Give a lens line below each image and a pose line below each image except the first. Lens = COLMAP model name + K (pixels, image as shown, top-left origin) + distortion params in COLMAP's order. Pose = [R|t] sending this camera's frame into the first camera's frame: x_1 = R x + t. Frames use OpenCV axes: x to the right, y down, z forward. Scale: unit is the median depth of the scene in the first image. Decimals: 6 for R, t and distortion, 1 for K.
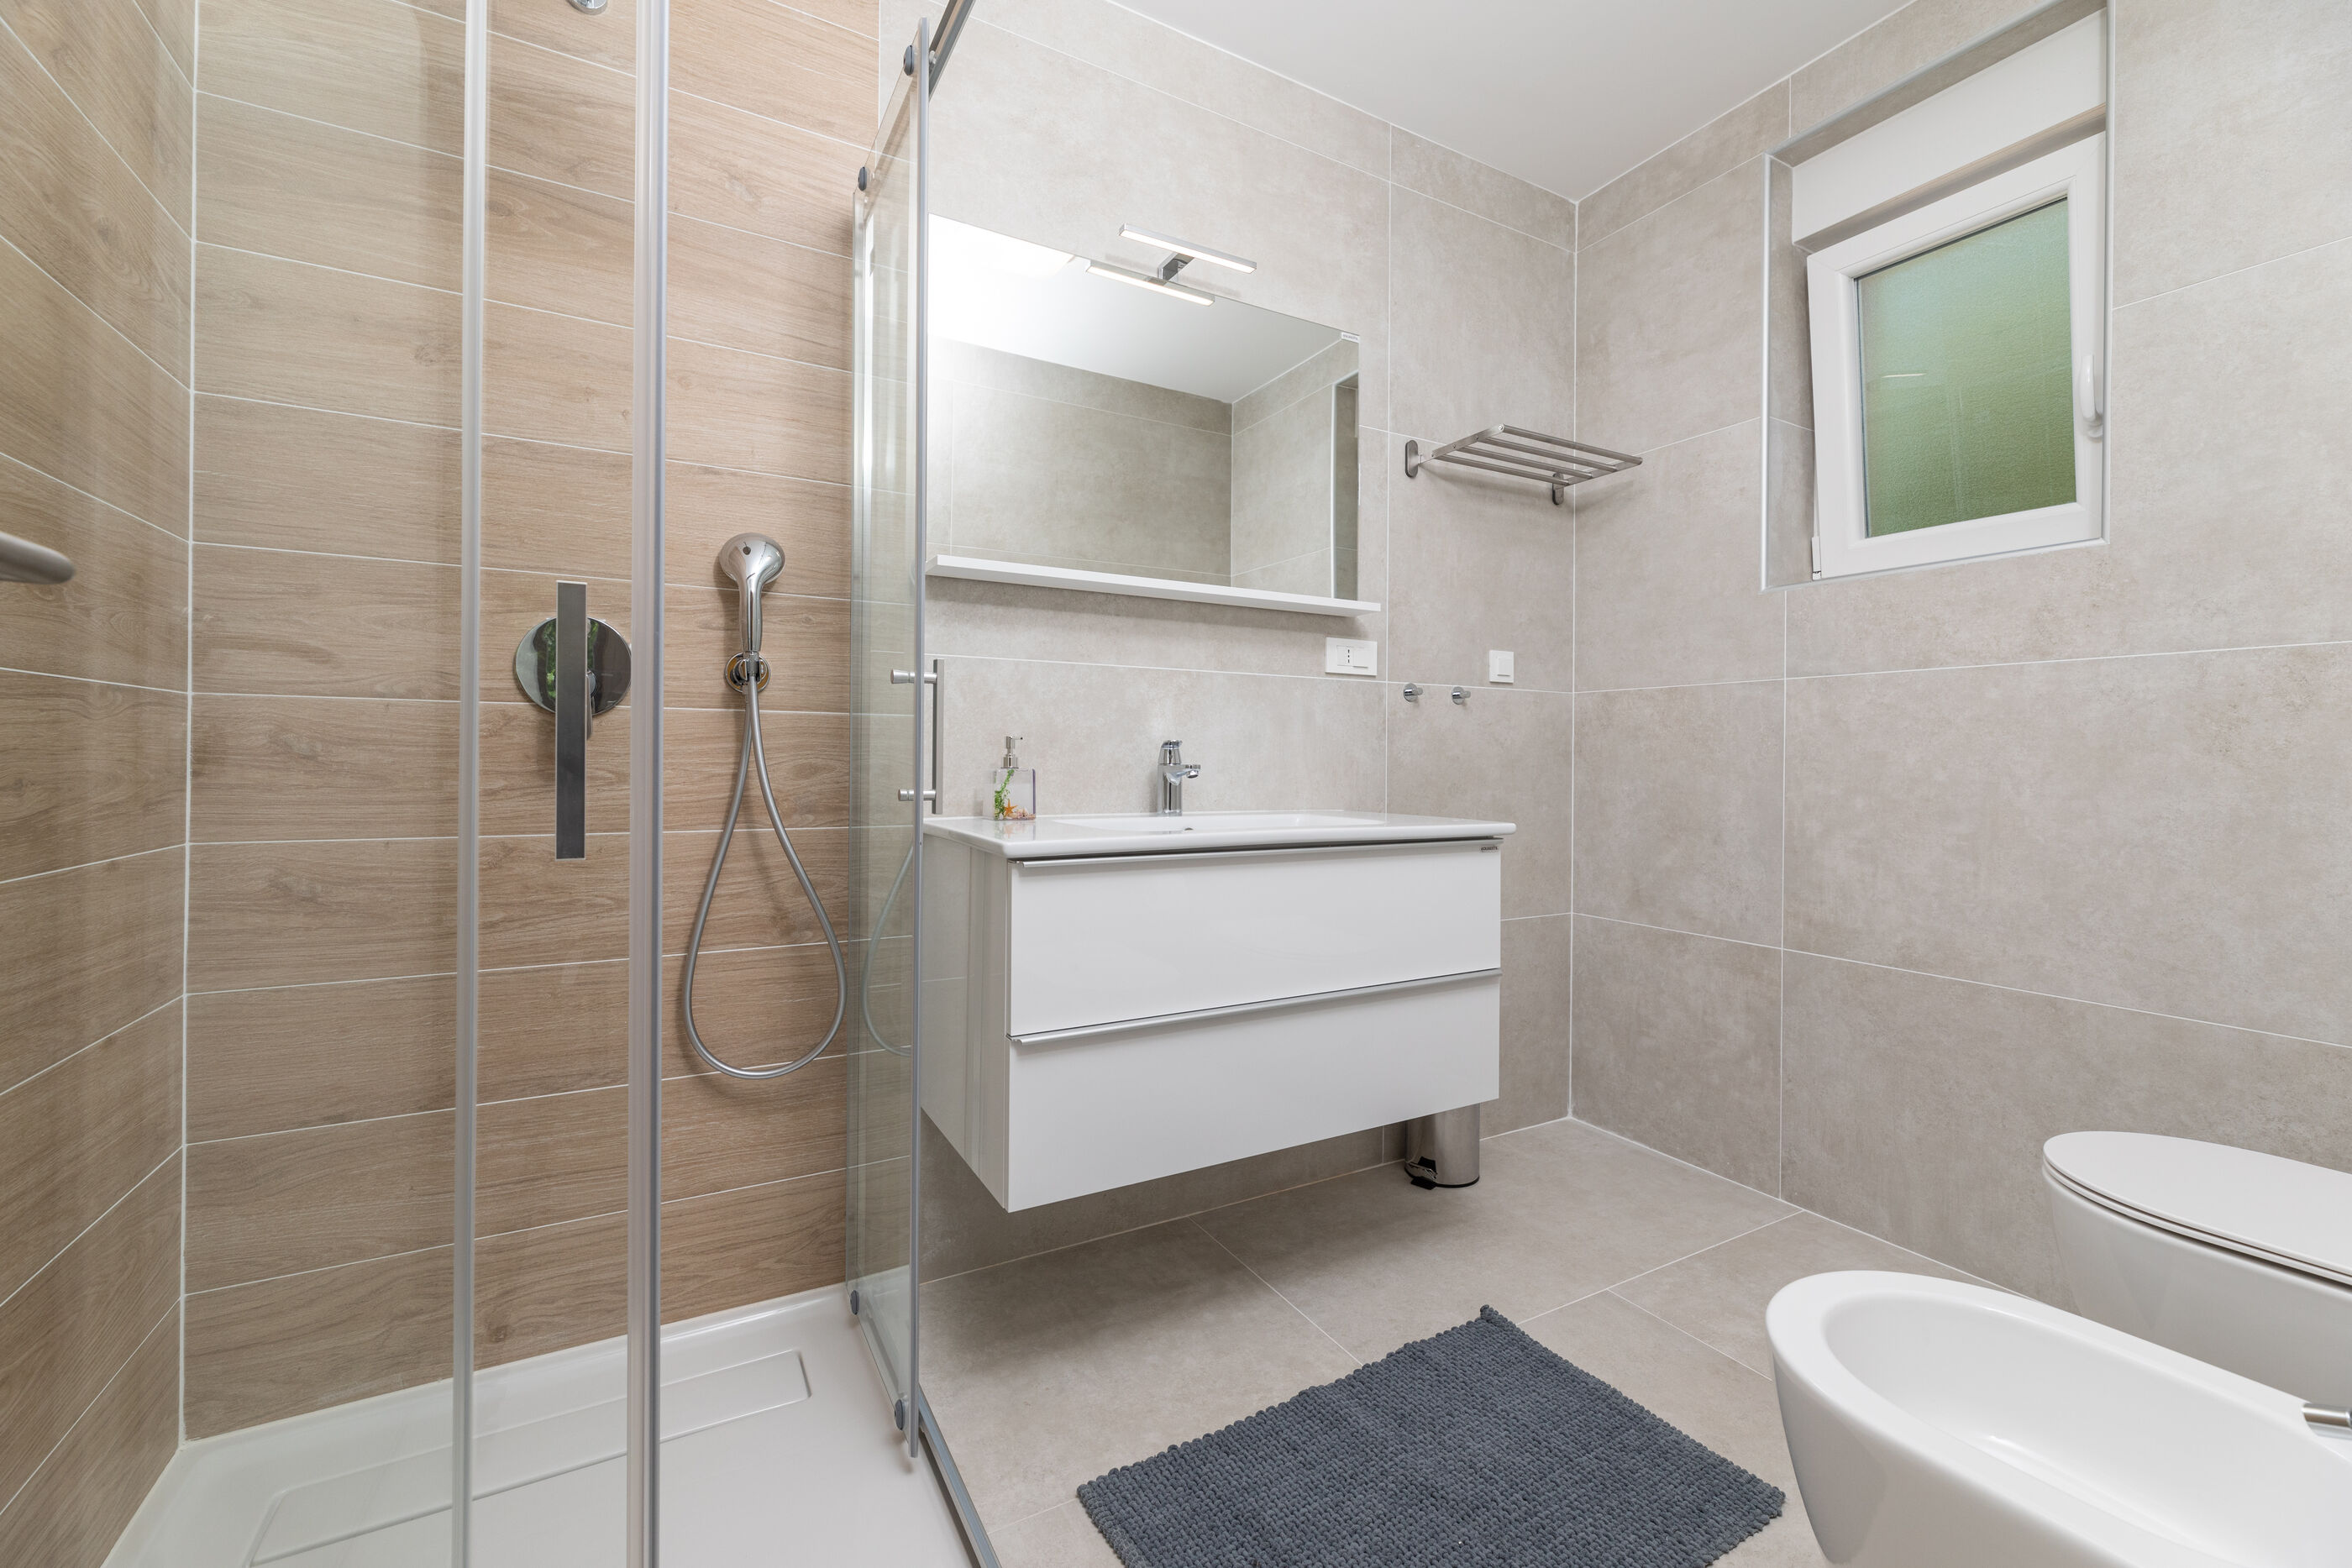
lens RADIAL K [[954.1, 0, 1169.4], [0, 954.1, 755.9], [0, 0, 1]] dist [-0.001123, -0.000141]
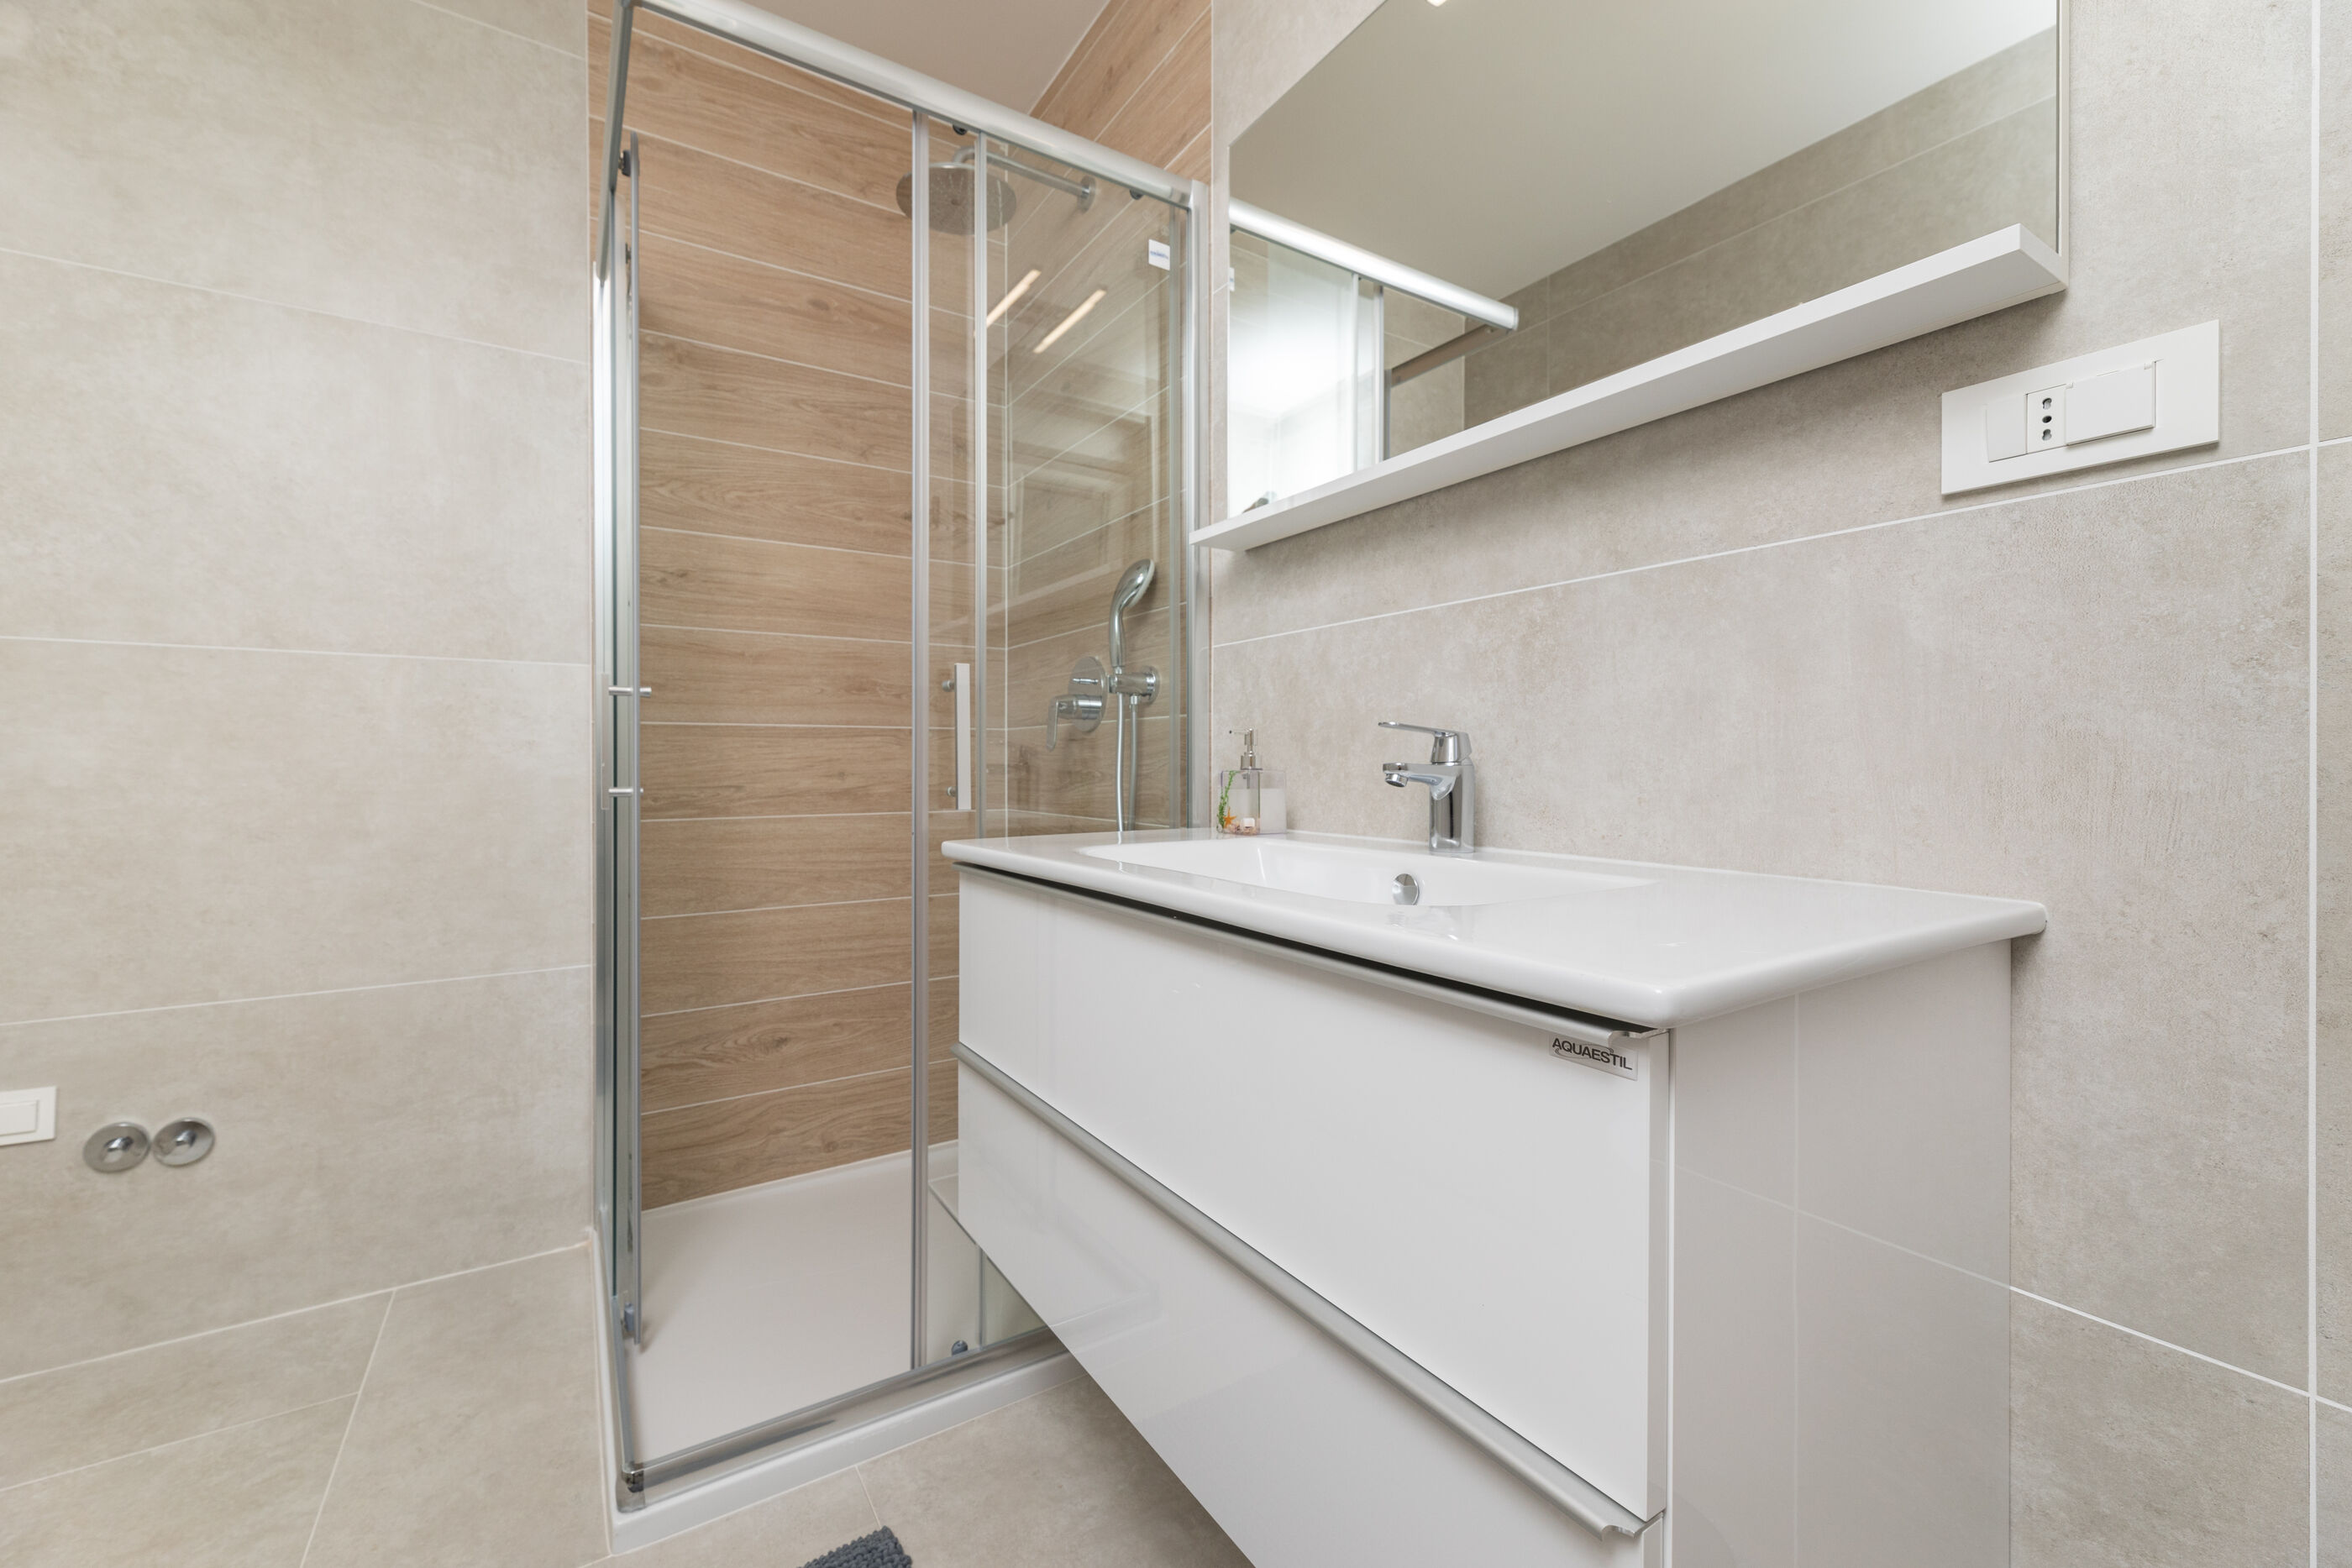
lens RADIAL K [[954.1, 0, 1169.4], [0, 954.1, 755.9], [0, 0, 1]] dist [-0.001123, -0.000141]
pose [[0.063259, -0.017162, -0.997850, 0.564326], [0.005250, 0.999844, -0.016864, 0.013006], [0.997983, -0.004172, 0.063339, 0.800668]]
